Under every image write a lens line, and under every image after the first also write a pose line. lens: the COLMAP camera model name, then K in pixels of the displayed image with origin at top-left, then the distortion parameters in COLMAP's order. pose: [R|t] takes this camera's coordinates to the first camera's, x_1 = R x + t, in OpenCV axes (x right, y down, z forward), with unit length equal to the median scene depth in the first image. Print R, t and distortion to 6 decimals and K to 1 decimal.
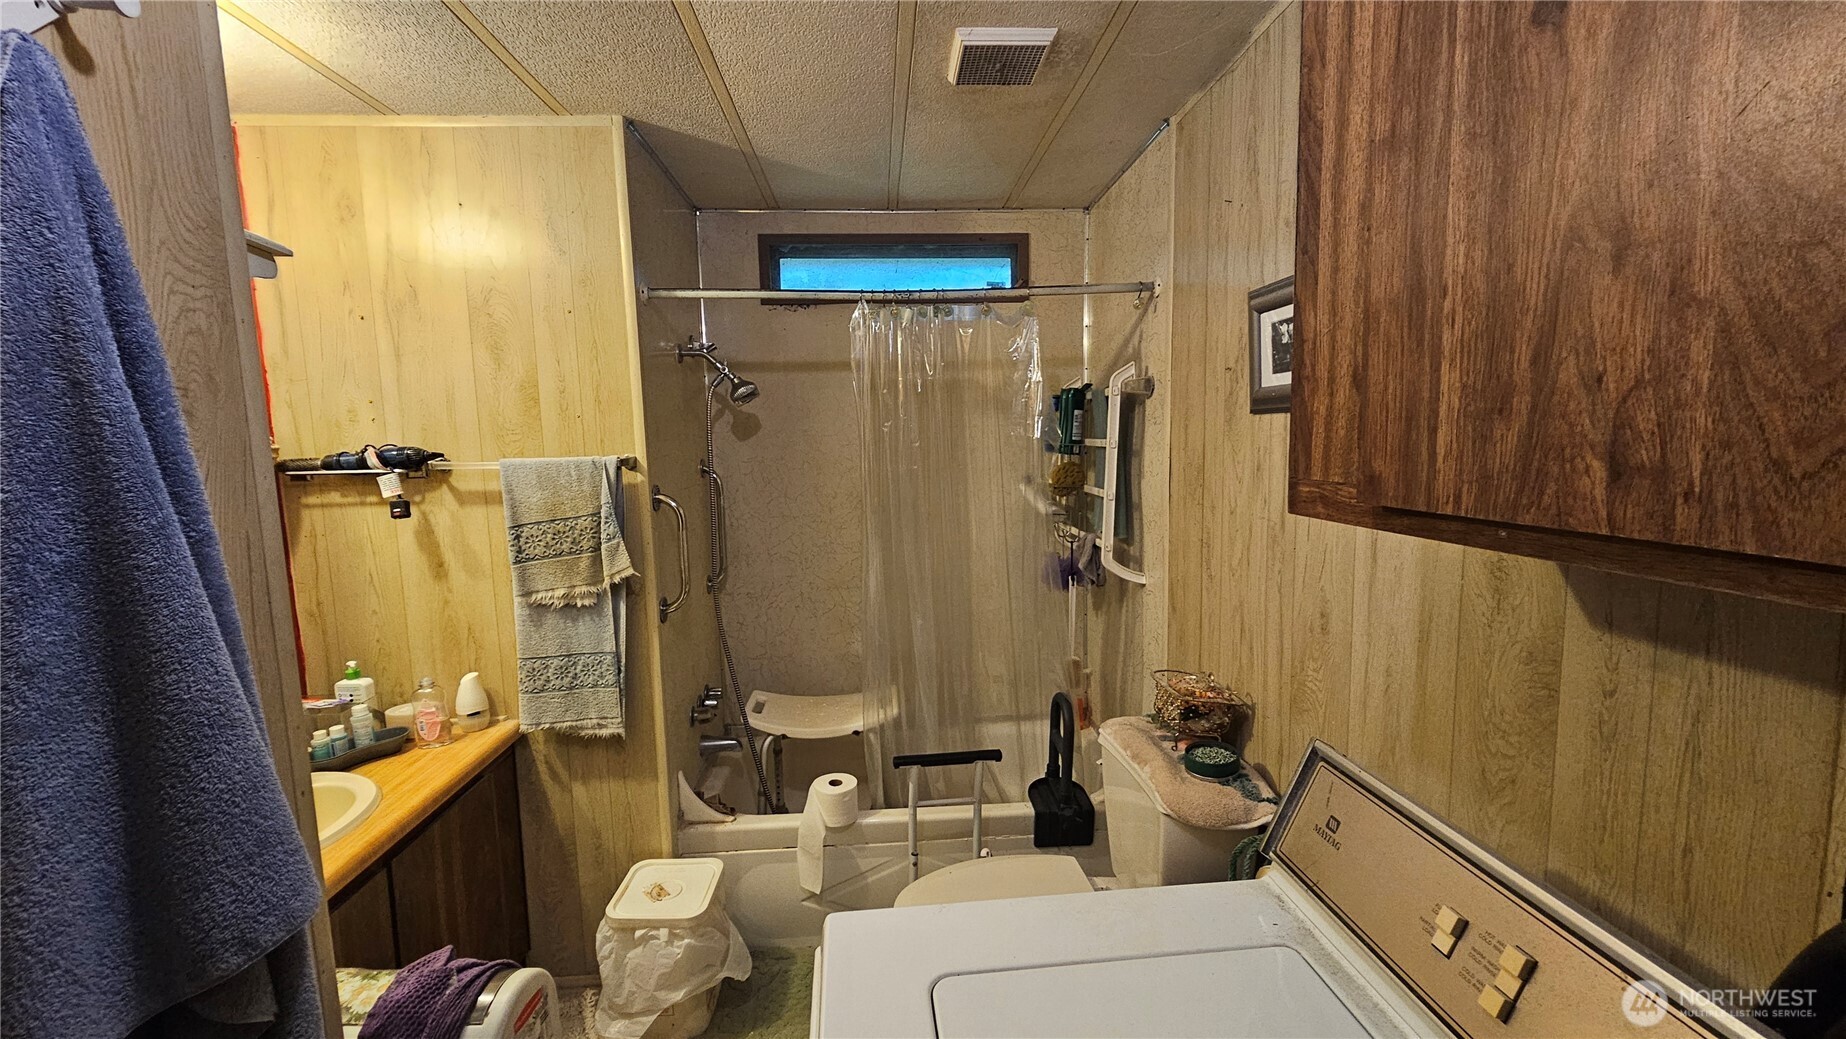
lens RADIAL K [[754.0, 0, 927.9], [0, 754.0, 524.2], [0, 0, 1]] dist [0.002150, -0.000181]
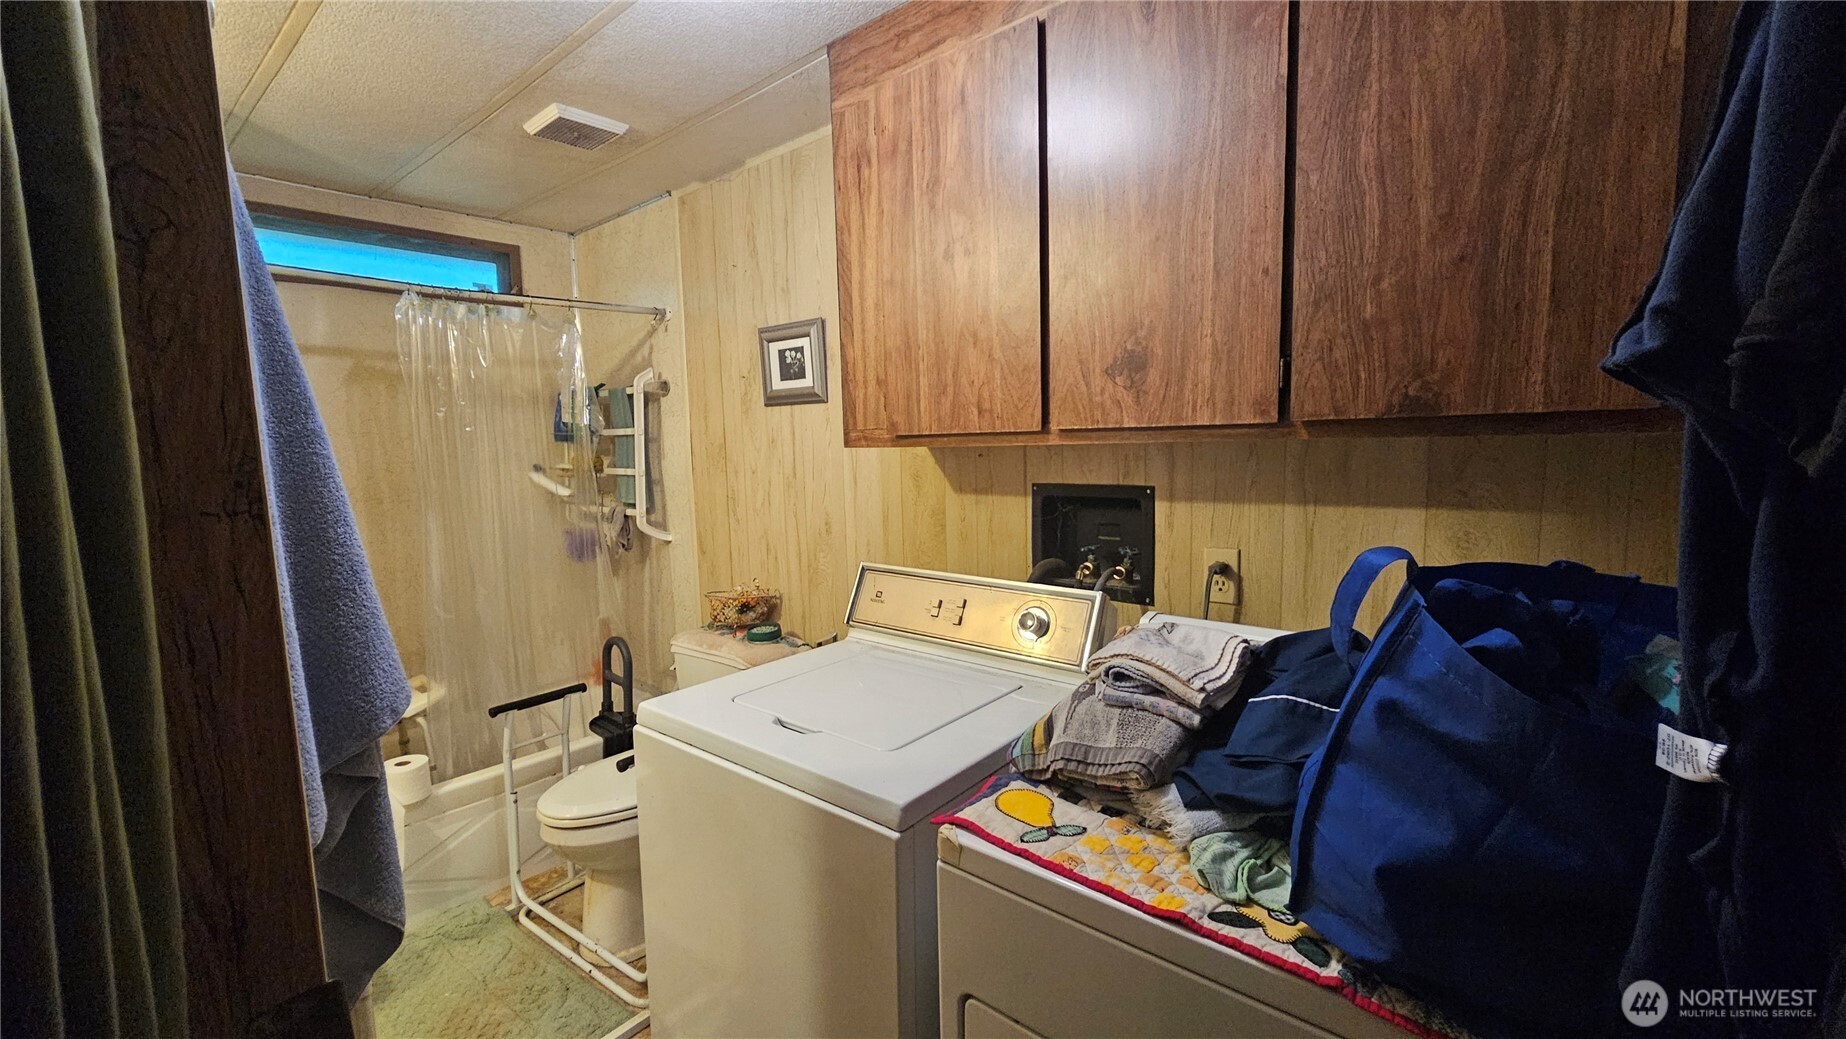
lens RADIAL K [[755.4, 0, 923.0], [0, 755.4, 519.5], [0, 0, 1]] dist [0.001328, -0.000017]
pose [[0.702120, -0.069573, 0.708651, -0.374328], [0.089392, 0.995954, 0.009211, 0.080974], [-0.706425, 0.056880, 0.705499, -0.253257]]
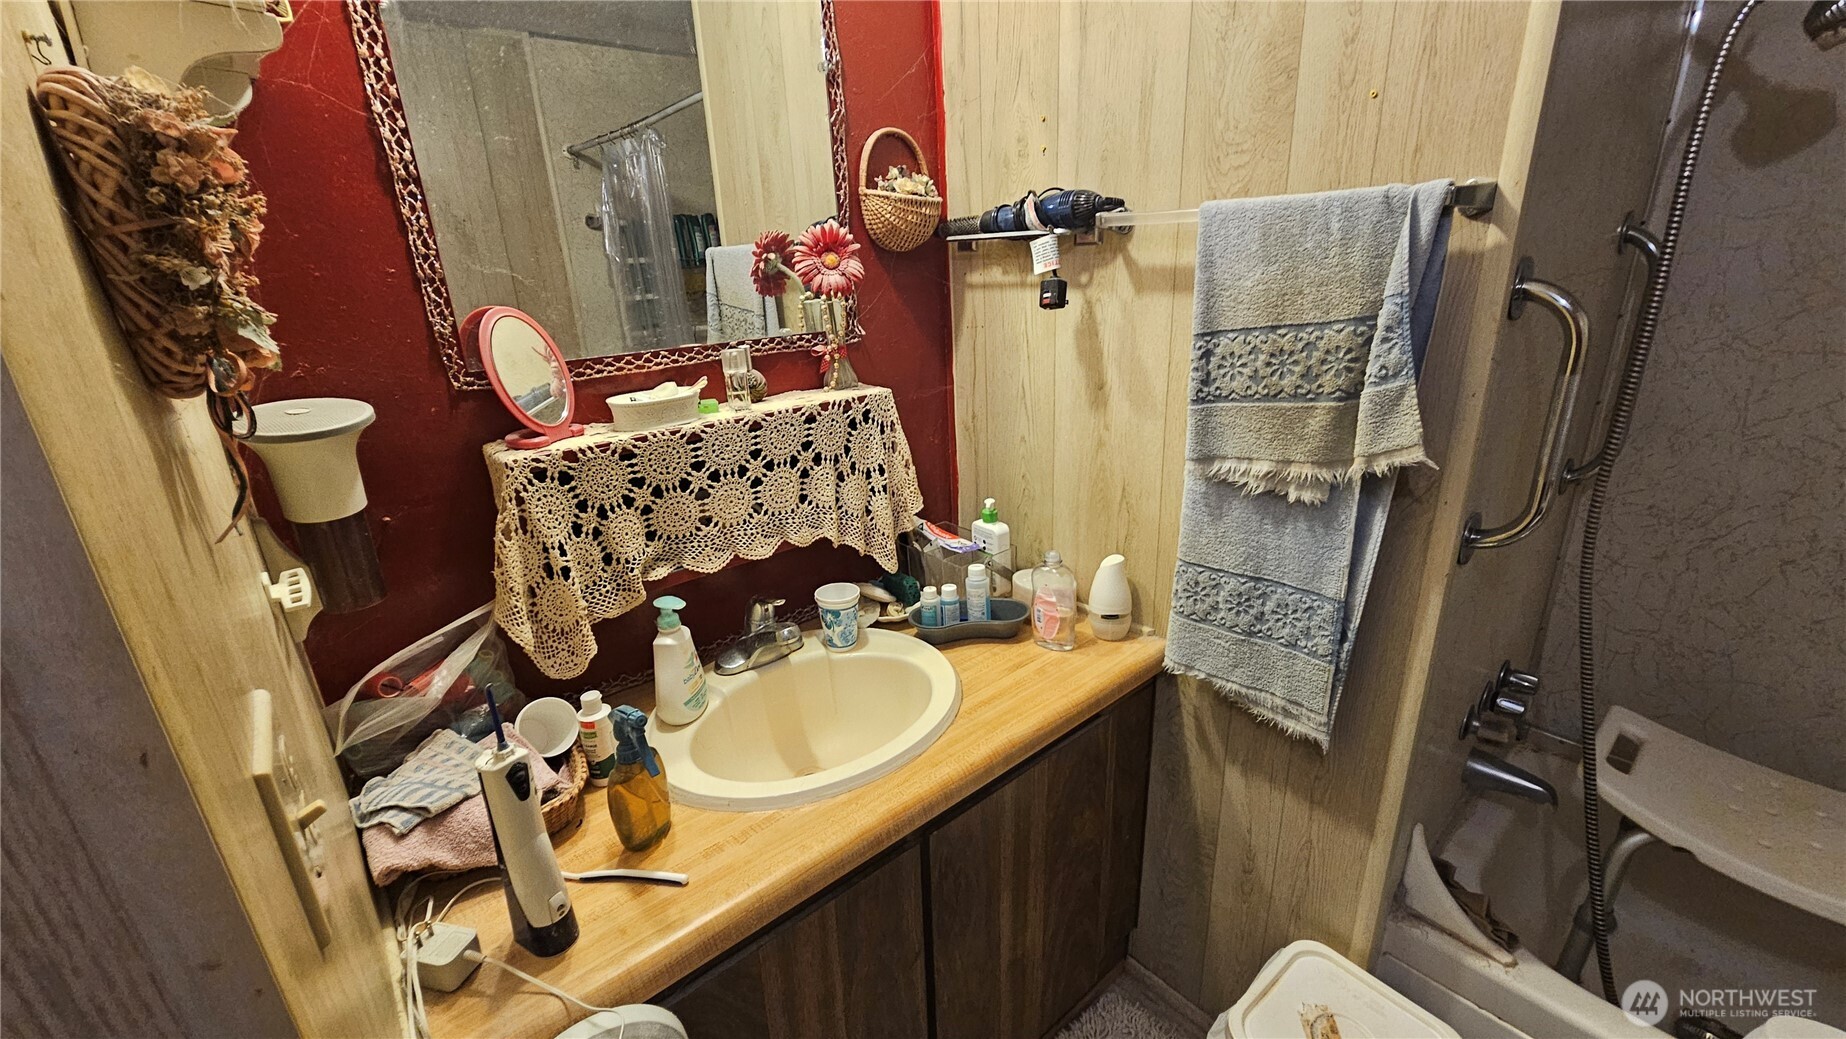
lens RADIAL K [[748.8, 0, 923.0], [0, 748.8, 519.5], [0, 0, 1]] dist [-0.003373, -0.000310]
pose [[0.591479, 0.261626, -0.762696, -0.219032], [-0.065930, 0.958421, 0.277636, -0.005050], [0.803621, -0.113931, 0.584135, 0.500201]]
